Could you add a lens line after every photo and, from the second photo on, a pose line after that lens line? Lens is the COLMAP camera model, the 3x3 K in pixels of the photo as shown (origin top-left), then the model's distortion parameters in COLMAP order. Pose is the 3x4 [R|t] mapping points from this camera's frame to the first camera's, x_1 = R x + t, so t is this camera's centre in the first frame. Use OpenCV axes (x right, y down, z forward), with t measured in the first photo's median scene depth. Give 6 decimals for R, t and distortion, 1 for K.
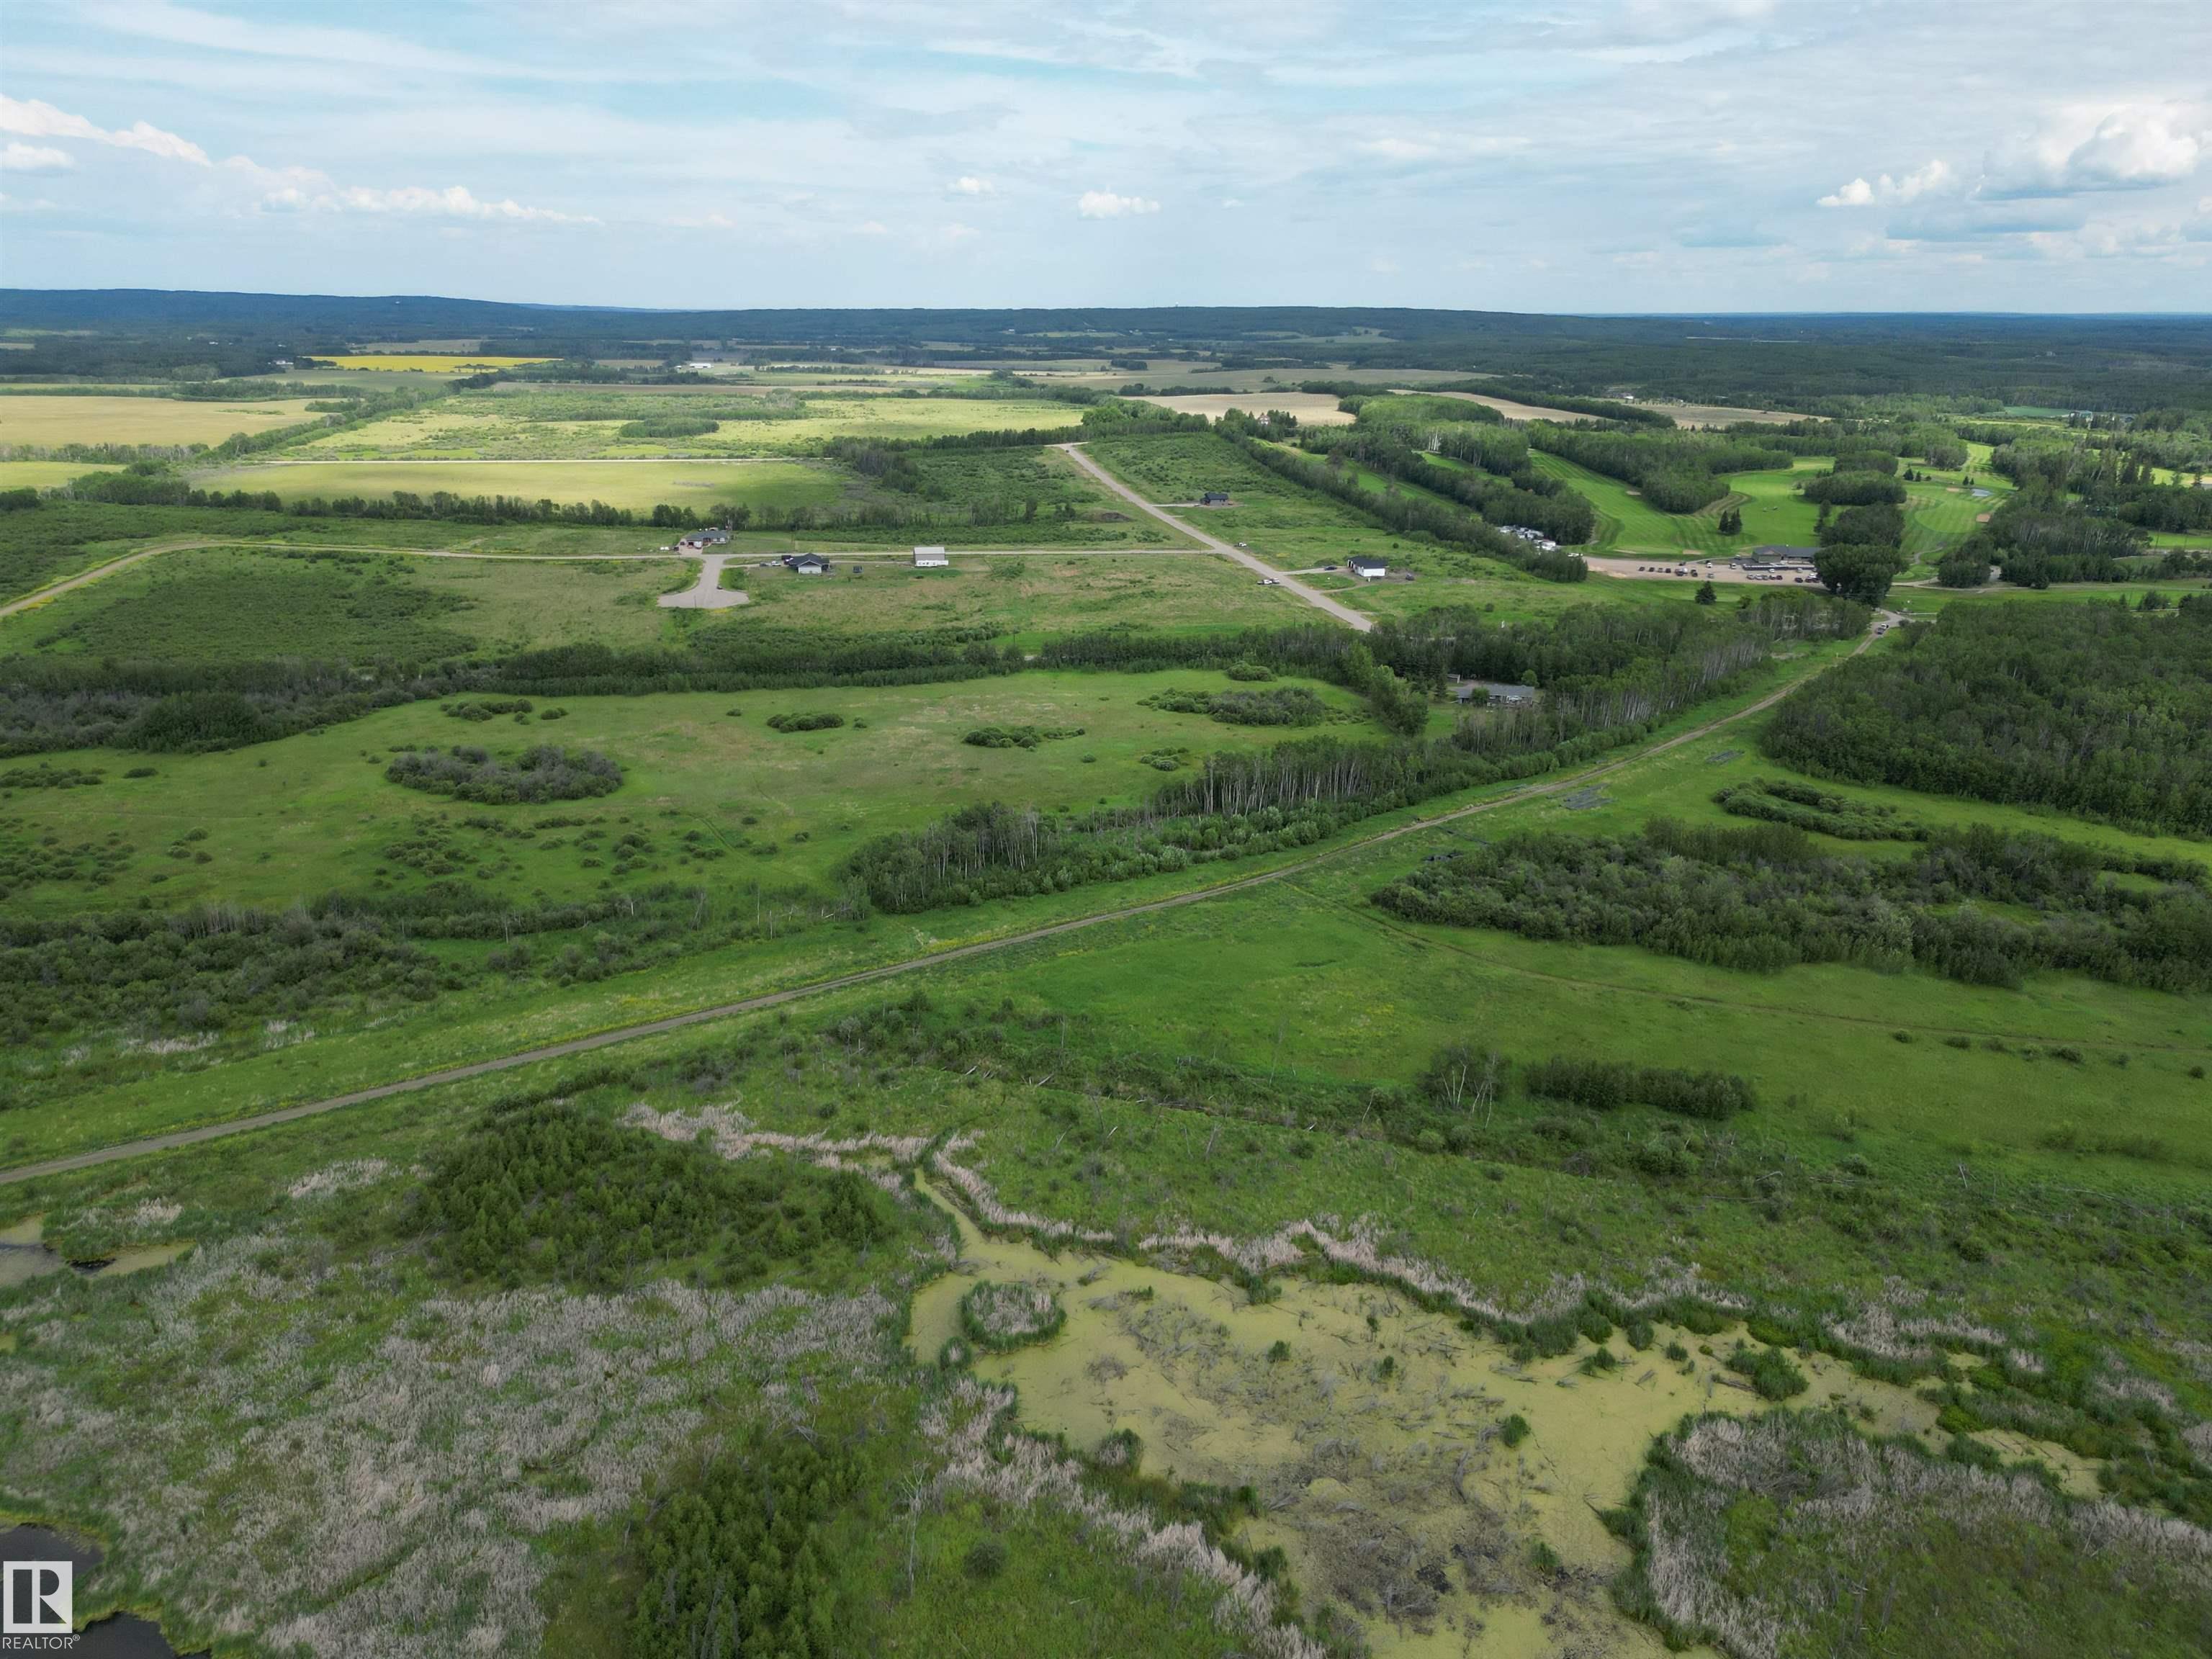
lens RADIAL K [[1542.6, 0, 1106.0], [0, 1542.6, 829.5], [0, 0, 1]] dist [0.073333, -0.075343]
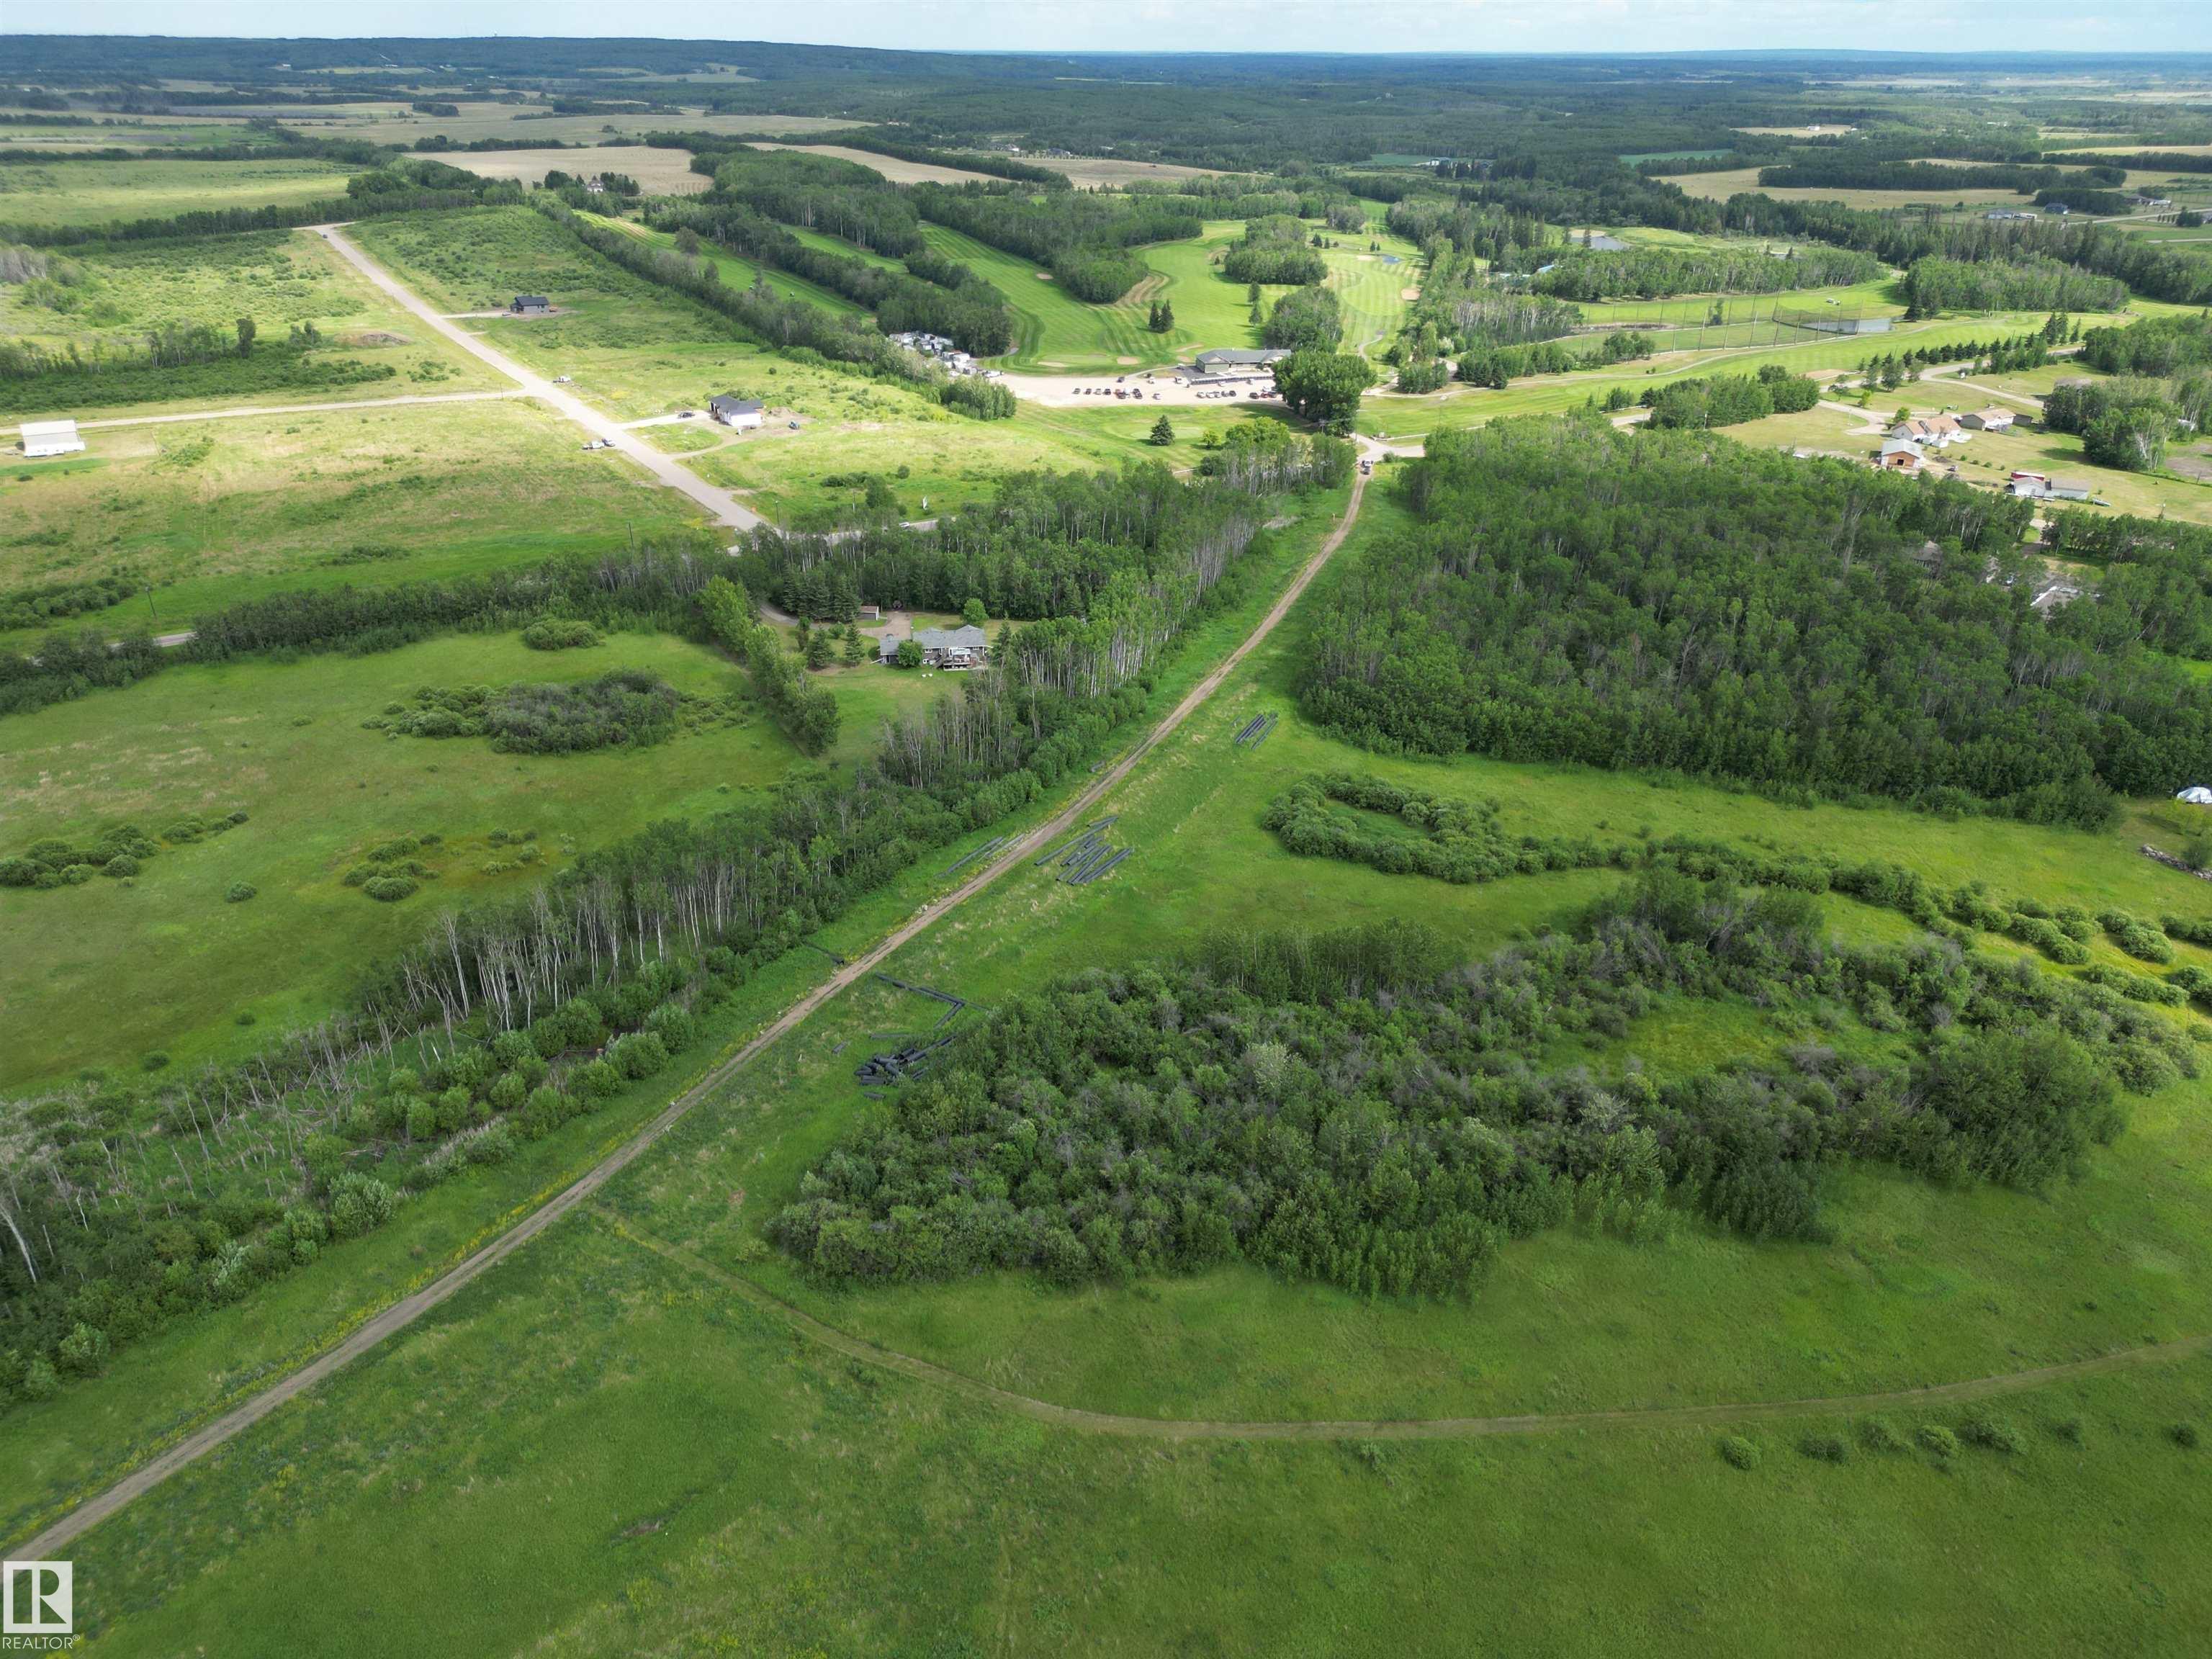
lens RADIAL K [[1539.6, 0, 1106.0], [0, 1539.6, 829.5], [0, 0, 1]] dist [0.070310, -0.068563]
pose [[0.931448, -0.161620, 0.326011, 0.056159], [0.113196, 0.980191, 0.162517, -0.070332], [-0.345820, -0.114473, 0.931292, 0.210012]]
